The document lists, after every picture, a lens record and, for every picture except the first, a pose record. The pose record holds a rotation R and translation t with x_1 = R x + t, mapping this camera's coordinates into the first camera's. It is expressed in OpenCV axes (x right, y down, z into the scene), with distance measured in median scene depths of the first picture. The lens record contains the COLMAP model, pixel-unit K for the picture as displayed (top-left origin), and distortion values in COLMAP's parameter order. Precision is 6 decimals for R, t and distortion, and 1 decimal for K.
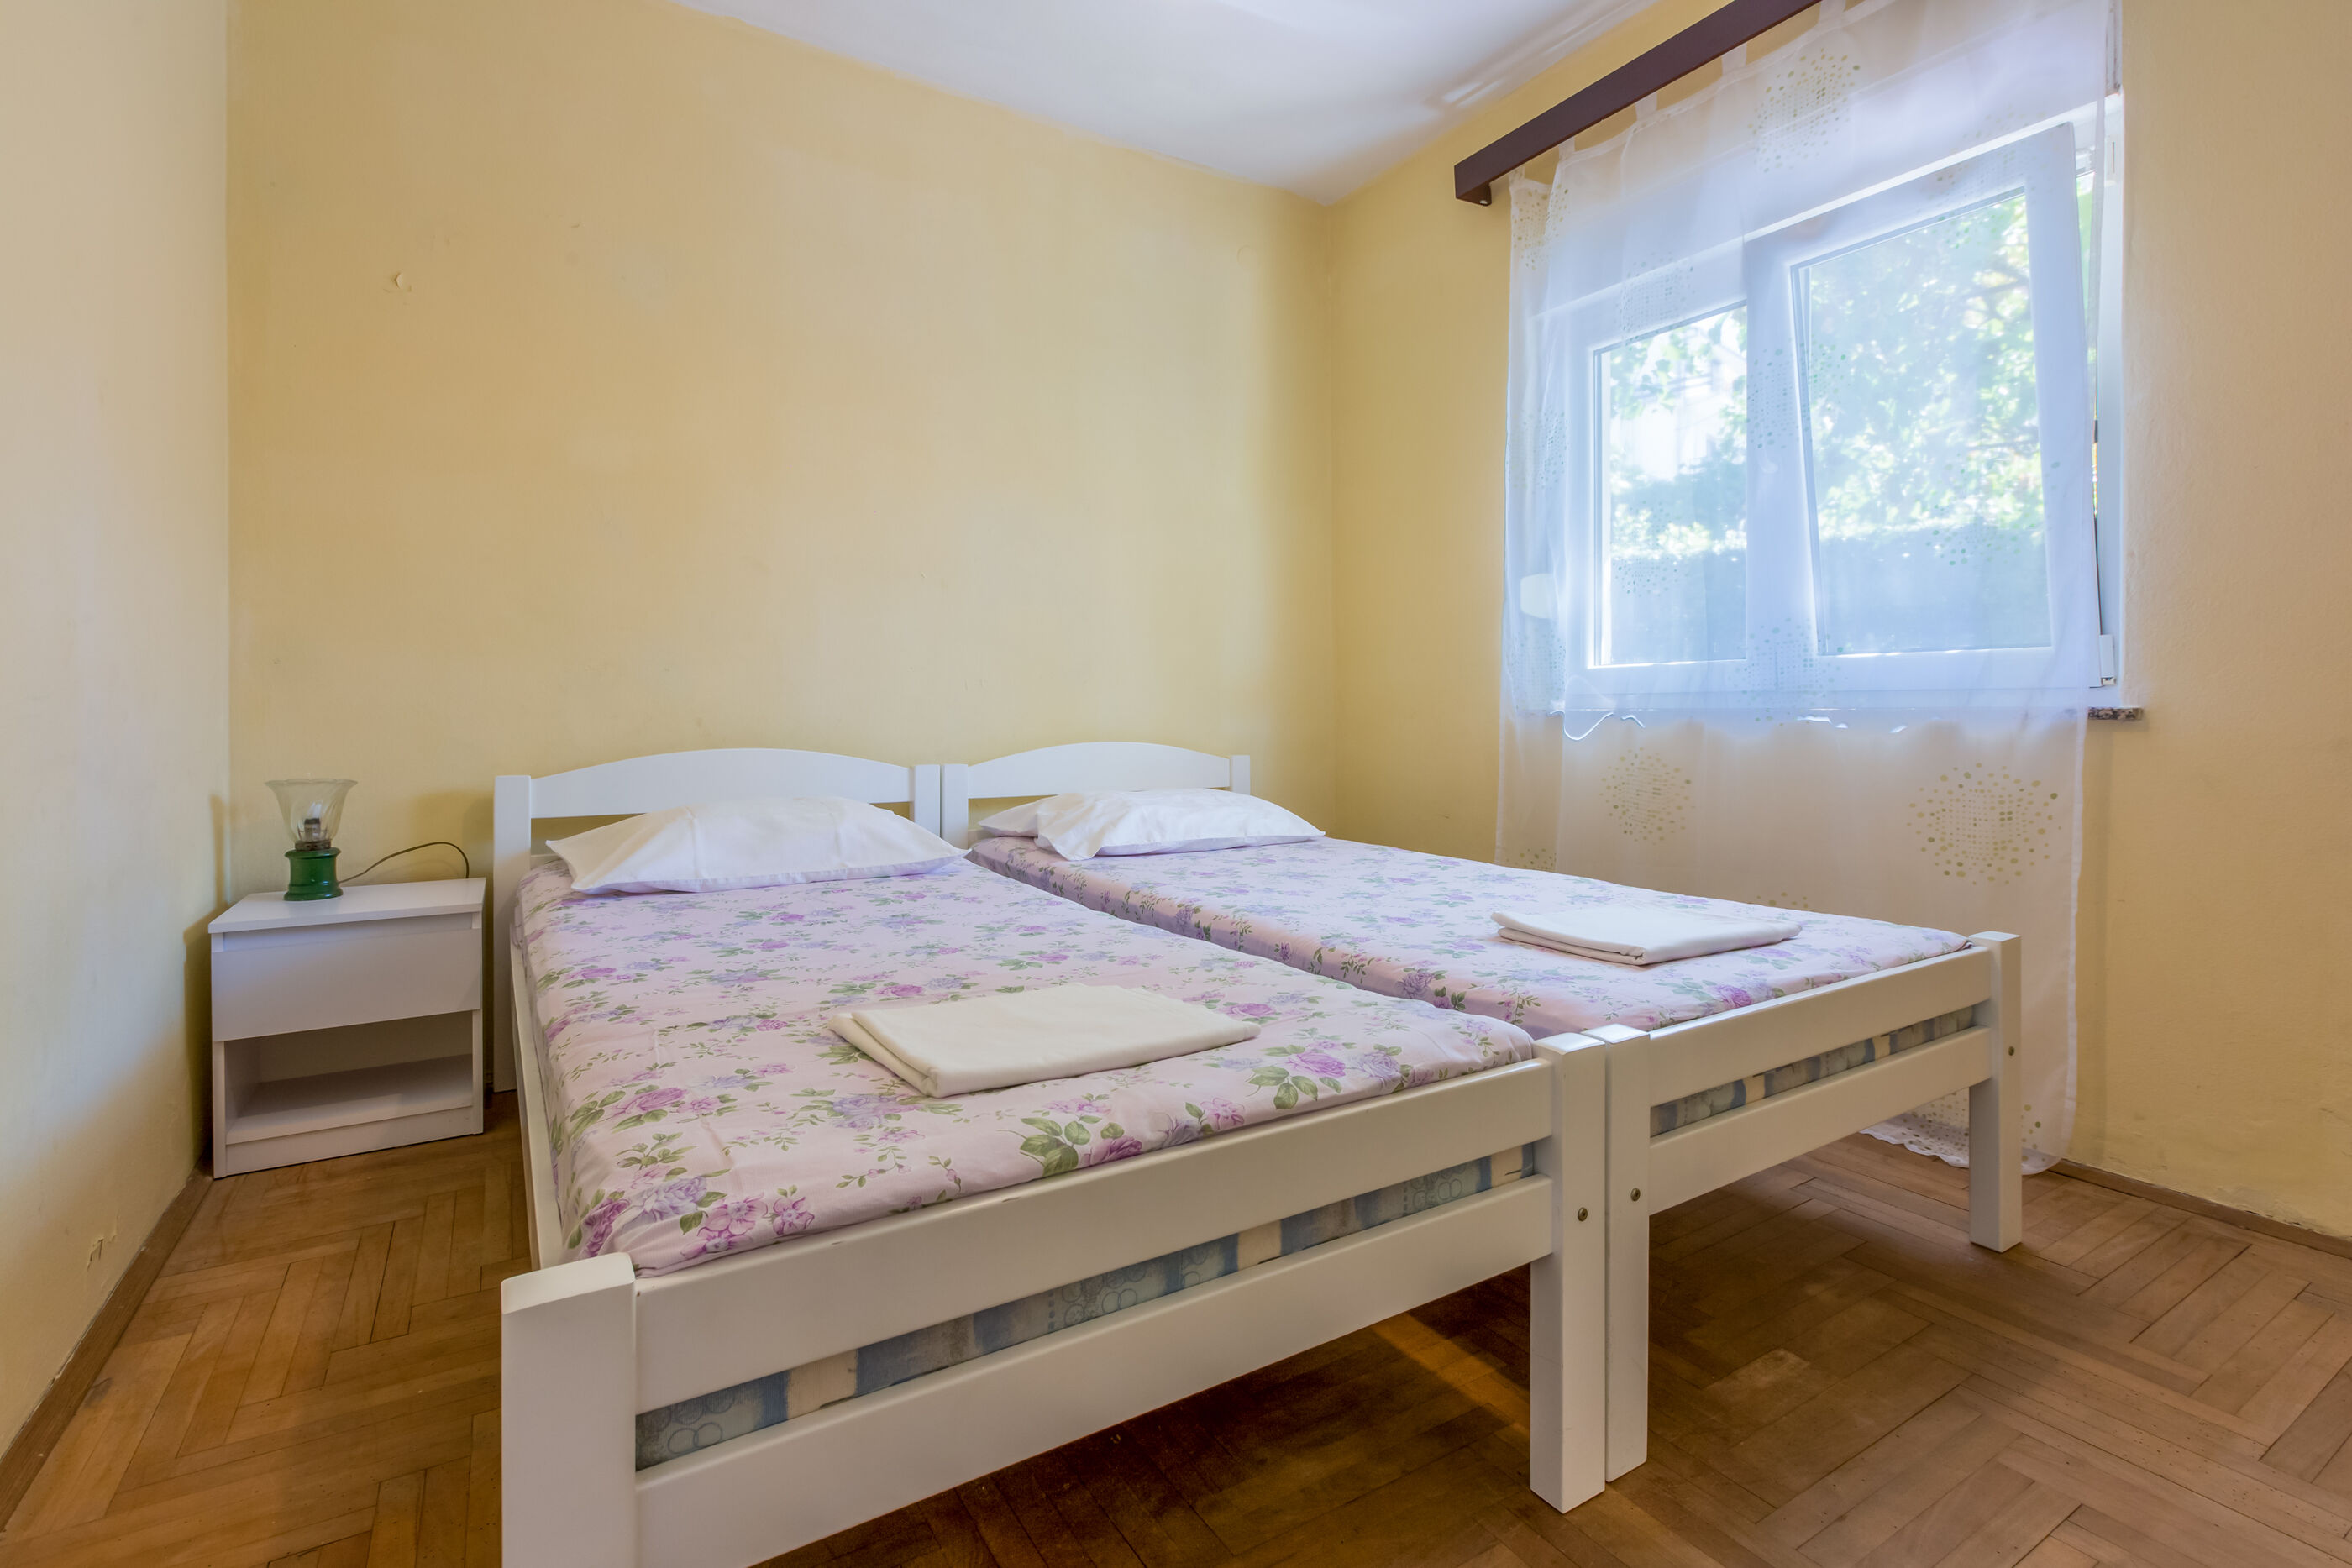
lens RADIAL K [[1055.2, 0, 1111.4], [0, 1055.2, 718.9], [0, 0, 1]] dist [-0.001072, -0.000087]
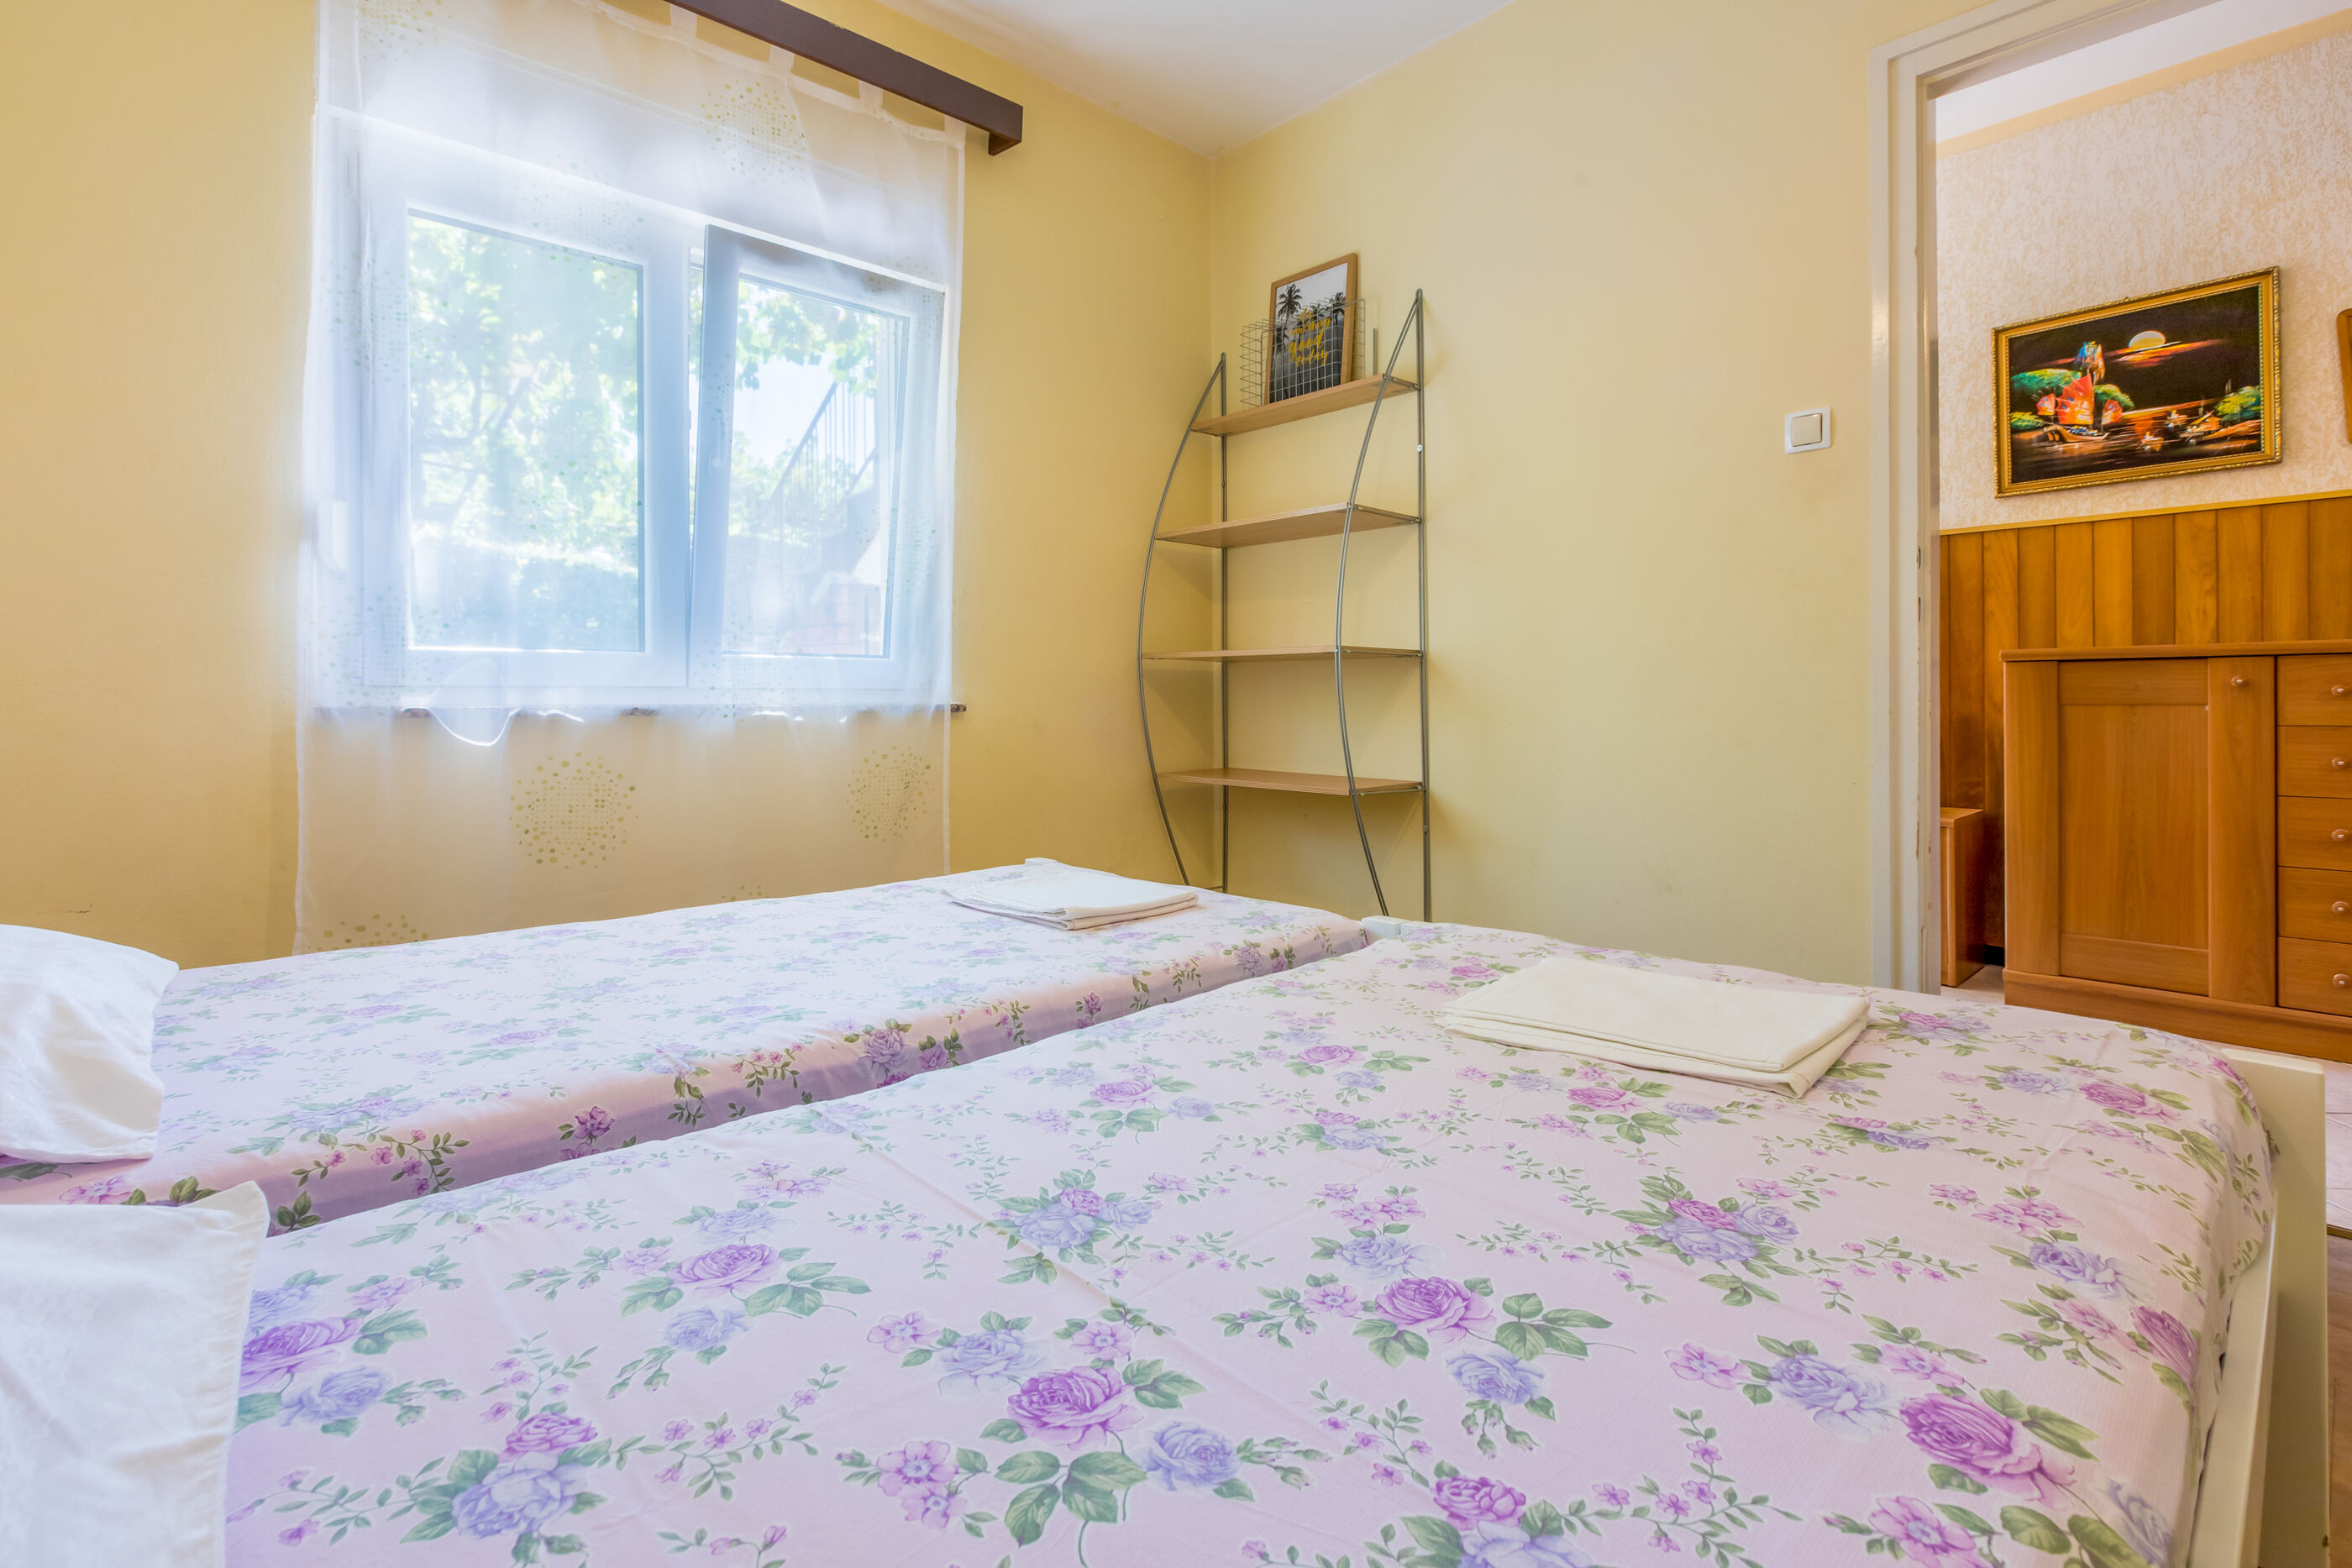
lens RADIAL K [[1088.8, 0, 1176.9], [0, 1088.8, 711.4], [0, 0, 1]] dist [-0.001382, -0.000577]
pose [[-0.226426, -0.006701, 0.974005, -0.854544], [0.011846, 0.999883, 0.009633, -0.015012], [-0.973956, 0.013720, -0.226320, 1.478115]]
